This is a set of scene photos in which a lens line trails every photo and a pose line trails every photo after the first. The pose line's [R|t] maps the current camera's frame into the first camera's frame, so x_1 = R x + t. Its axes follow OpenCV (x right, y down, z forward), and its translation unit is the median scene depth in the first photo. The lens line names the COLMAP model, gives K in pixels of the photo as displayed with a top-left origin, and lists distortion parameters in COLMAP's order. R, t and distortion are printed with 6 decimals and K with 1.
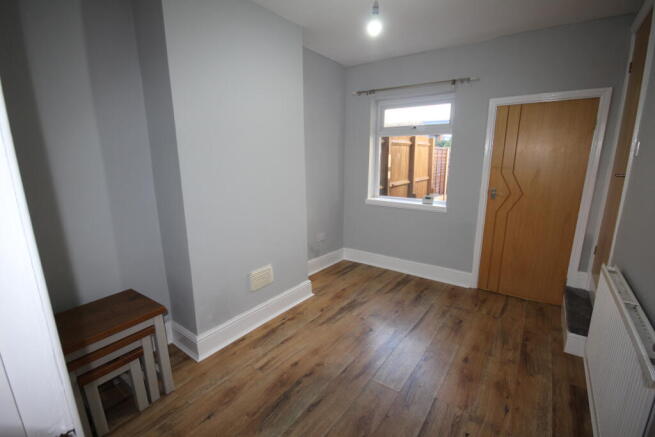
lens RADIAL K [[299.1, 0, 328.8], [0, 299.1, 222.9], [0, 0, 1]] dist [-0.005676, -0.007607]
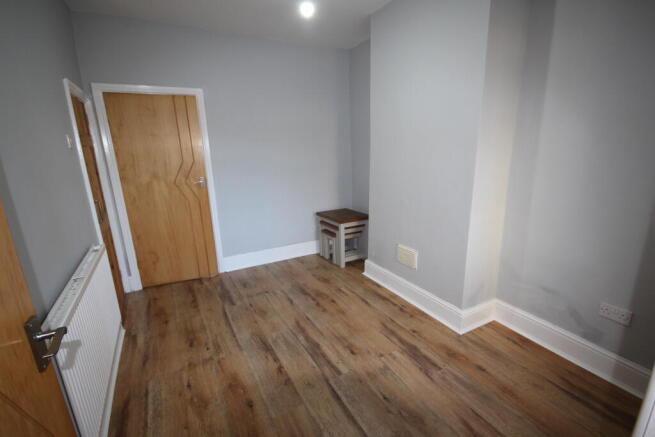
lens RADIAL K [[299.1, 0, 328.2], [0, 299.1, 218.5], [0, 0, 1]] dist [-0.005676, -0.007607]
pose [[-0.420449, 0.234499, -0.876489, 0.855533], [-0.175005, 0.926924, 0.331942, -0.262124], [0.890279, 0.292955, -0.348685, 1.186631]]
